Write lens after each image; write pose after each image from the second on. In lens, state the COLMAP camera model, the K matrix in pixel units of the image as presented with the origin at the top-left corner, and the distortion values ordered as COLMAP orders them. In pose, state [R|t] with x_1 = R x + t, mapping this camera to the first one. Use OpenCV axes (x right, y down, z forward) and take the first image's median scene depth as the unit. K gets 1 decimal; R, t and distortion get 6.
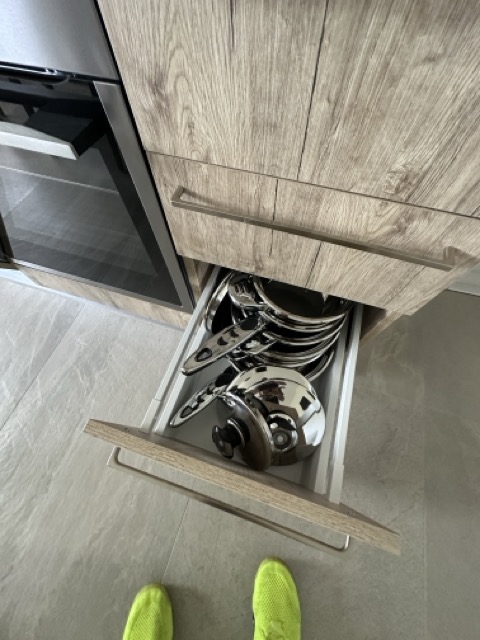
lens RADIAL K [[255.7, 0, 239.1], [0, 255.7, 318.4], [0, 0, 1]] dist [-0.003484, -0.000195]
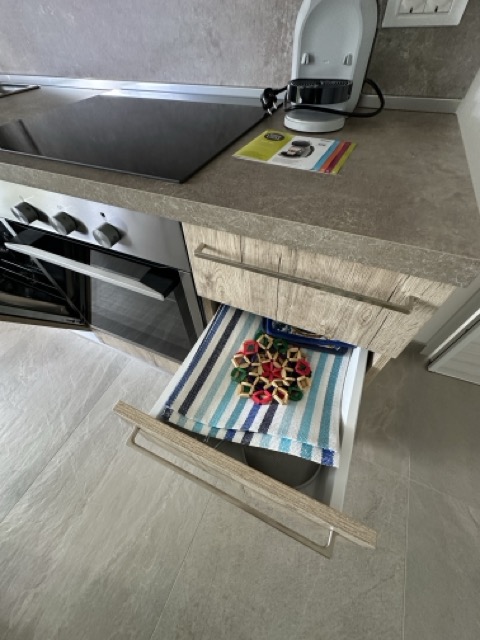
lens RADIAL K [[255.7, 0, 239.4], [0, 255.7, 320.0], [0, 0, 1]] dist [-0.003484, -0.000195]
pose [[0.993089, 0.070393, -0.093910, 0.055320], [-0.087782, 0.976622, -0.196223, -0.060802], [0.077902, 0.203110, 0.976052, -0.341323]]
